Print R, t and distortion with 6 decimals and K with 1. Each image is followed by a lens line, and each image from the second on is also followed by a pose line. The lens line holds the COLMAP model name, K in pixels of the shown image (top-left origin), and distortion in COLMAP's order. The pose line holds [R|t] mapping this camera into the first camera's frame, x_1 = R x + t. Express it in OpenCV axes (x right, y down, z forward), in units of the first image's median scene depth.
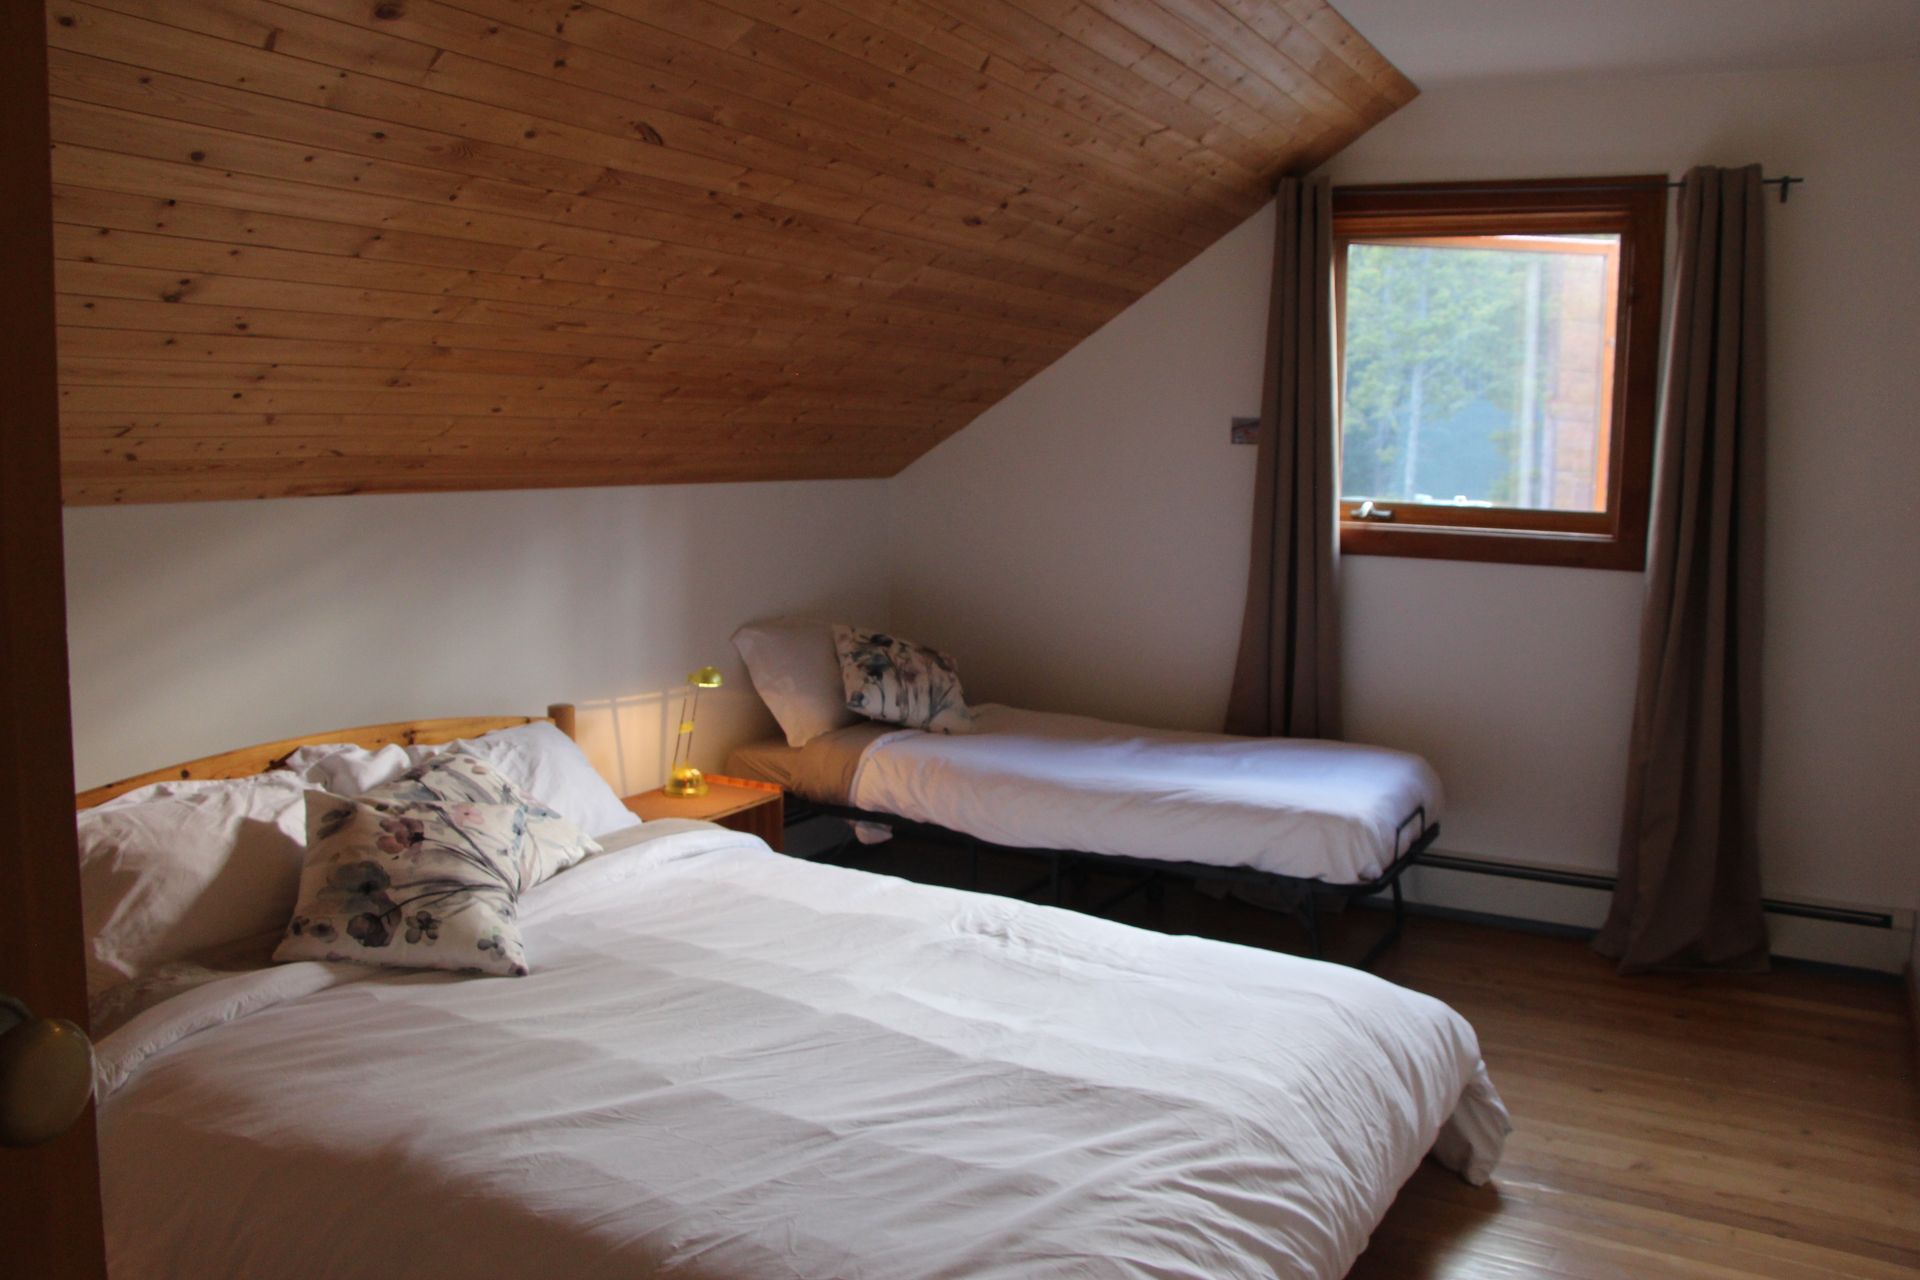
lens RADIAL K [[1635.6, 0, 960.0], [0, 1635.6, 640.0], [0, 0, 1]] dist [-0.163114, 0.000662]
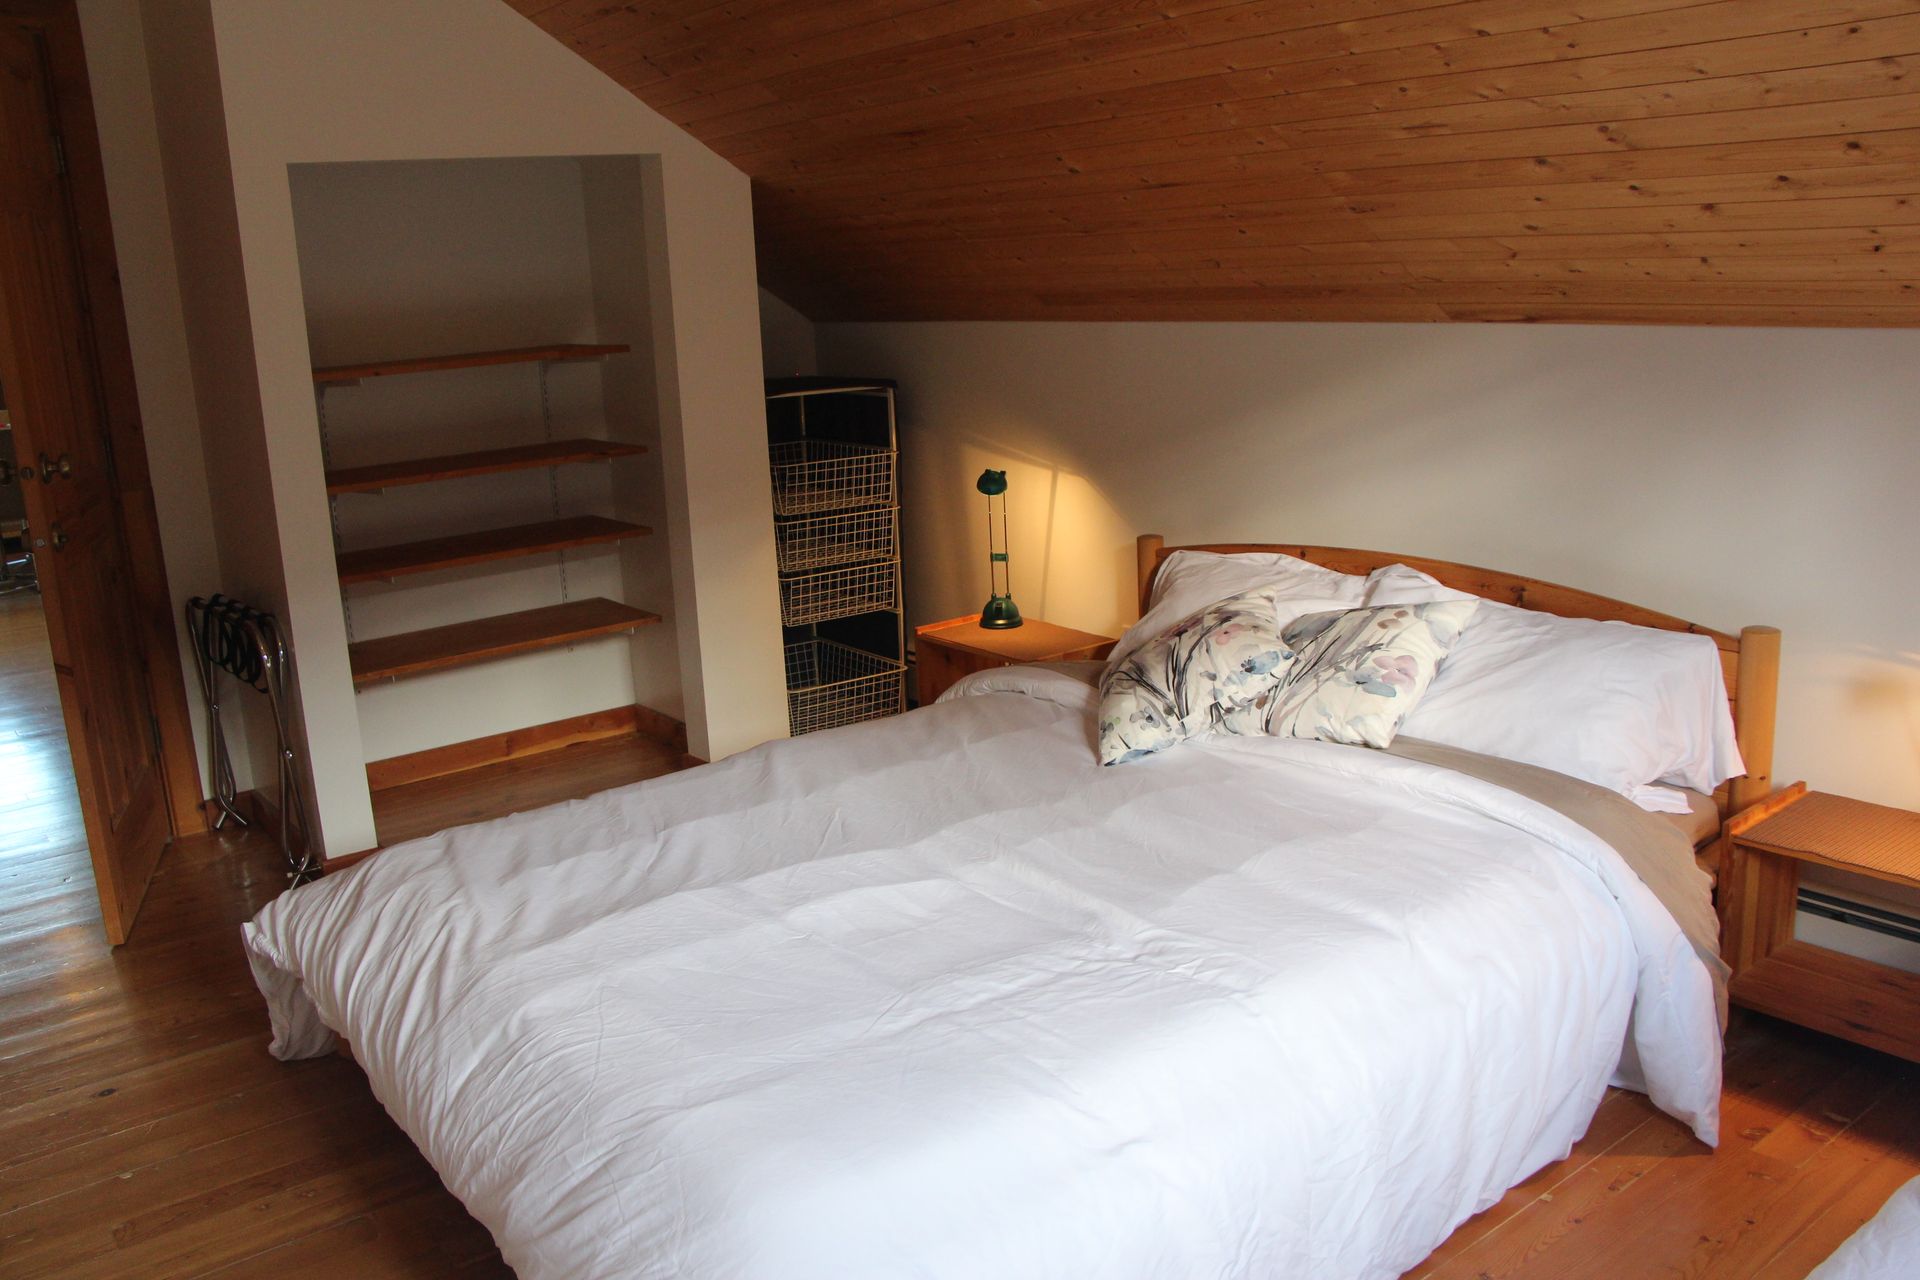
lens RADIAL K [[1642.8, 0, 960.0], [0, 1642.8, 640.0], [0, 0, 1]] dist [-0.083455, 0.012381]
pose [[-0.406415, 0.213460, -0.888404, 0.856627], [-0.071778, 0.961863, 0.263946, -0.189455], [0.910865, 0.171040, -0.375594, 1.480836]]
